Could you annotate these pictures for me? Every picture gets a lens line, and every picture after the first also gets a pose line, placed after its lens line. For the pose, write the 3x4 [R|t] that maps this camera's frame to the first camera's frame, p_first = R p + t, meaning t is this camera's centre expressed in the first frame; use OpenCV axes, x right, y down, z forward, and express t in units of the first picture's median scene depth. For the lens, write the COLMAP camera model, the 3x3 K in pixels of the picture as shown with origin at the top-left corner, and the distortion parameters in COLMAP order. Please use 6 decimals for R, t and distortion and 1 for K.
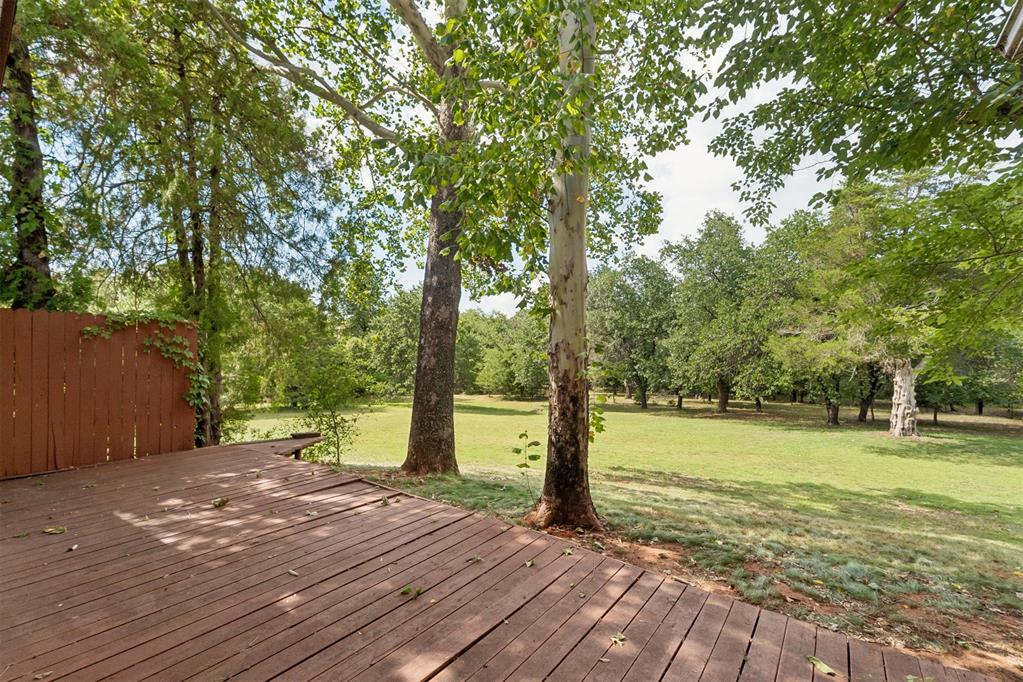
lens RADIAL K [[430.7, 0, 513.9], [0, 430.7, 346.2], [0, 0, 1]] dist [0.002350, 0.000271]
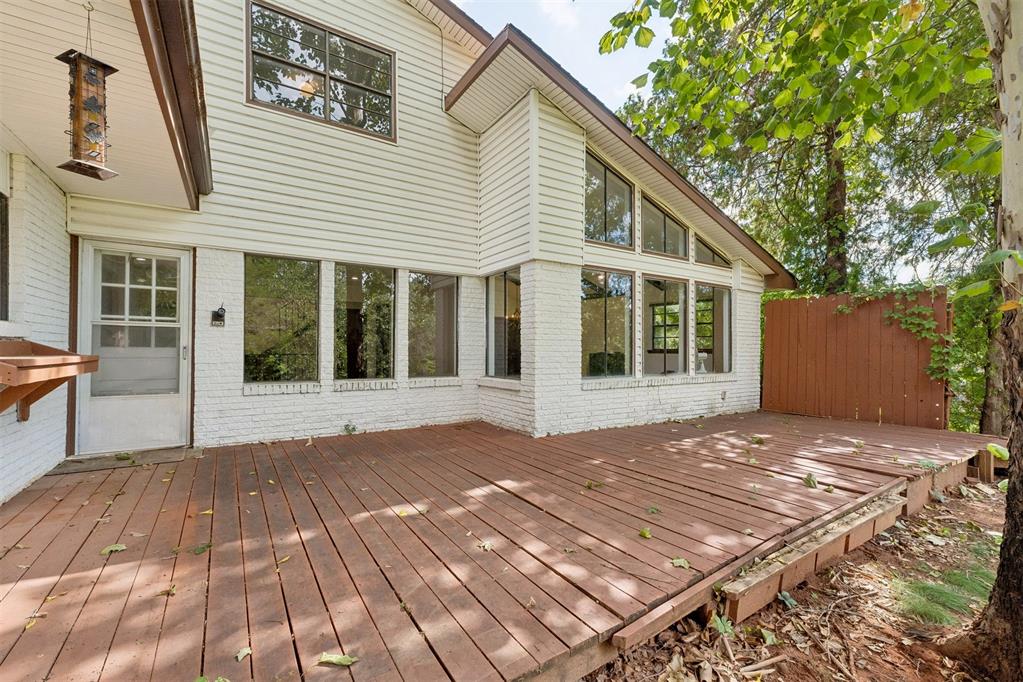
lens RADIAL K [[430.7, 0, 513.9], [0, 430.7, 346.2], [0, 0, 1]] dist [0.002350, 0.000271]
pose [[-0.329581, -0.013446, -0.944031, 0.322346], [0.008998, 0.999808, -0.017381, 0.059517], [0.944084, -0.014223, -0.329397, 0.378291]]
